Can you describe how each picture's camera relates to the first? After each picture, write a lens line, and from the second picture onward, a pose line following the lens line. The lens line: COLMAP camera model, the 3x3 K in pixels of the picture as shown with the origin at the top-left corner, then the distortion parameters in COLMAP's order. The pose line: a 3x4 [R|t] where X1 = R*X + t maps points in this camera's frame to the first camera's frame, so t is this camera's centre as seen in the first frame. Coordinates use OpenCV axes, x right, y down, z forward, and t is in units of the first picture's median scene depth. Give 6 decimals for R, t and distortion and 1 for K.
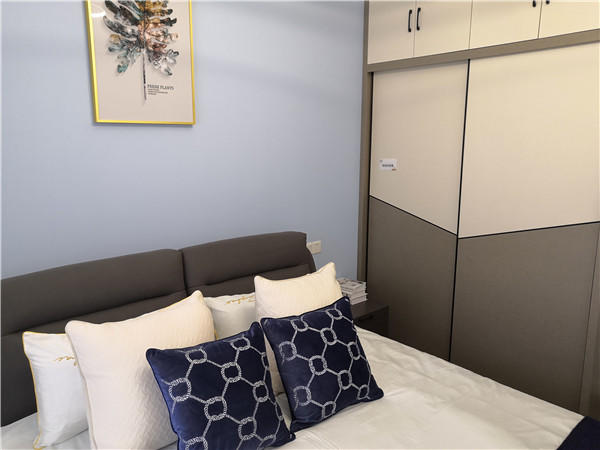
lens RADIAL K [[463.2, 0, 299.7], [0, 463.2, 223.3], [0, 0, 1]] dist [0.007877, 0.015051]
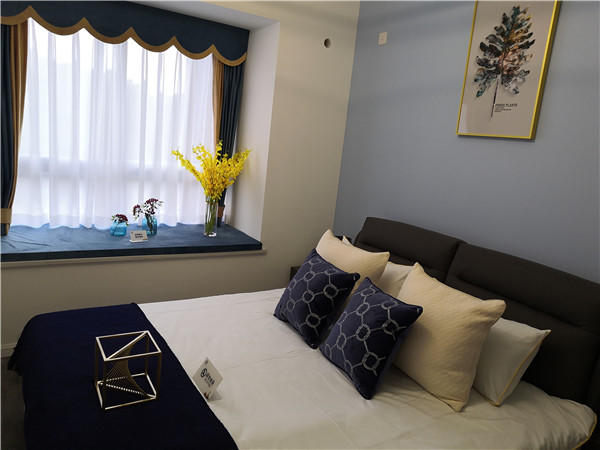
lens RADIAL K [[463.2, 0, 299.6], [0, 463.2, 226.6], [0, 0, 1]] dist [0.007877, 0.015051]
pose [[-0.204203, 0.171118, -0.963857, 0.975514], [-0.263633, 0.938614, 0.222490, -0.136672], [0.942761, 0.299538, -0.146555, 0.795985]]
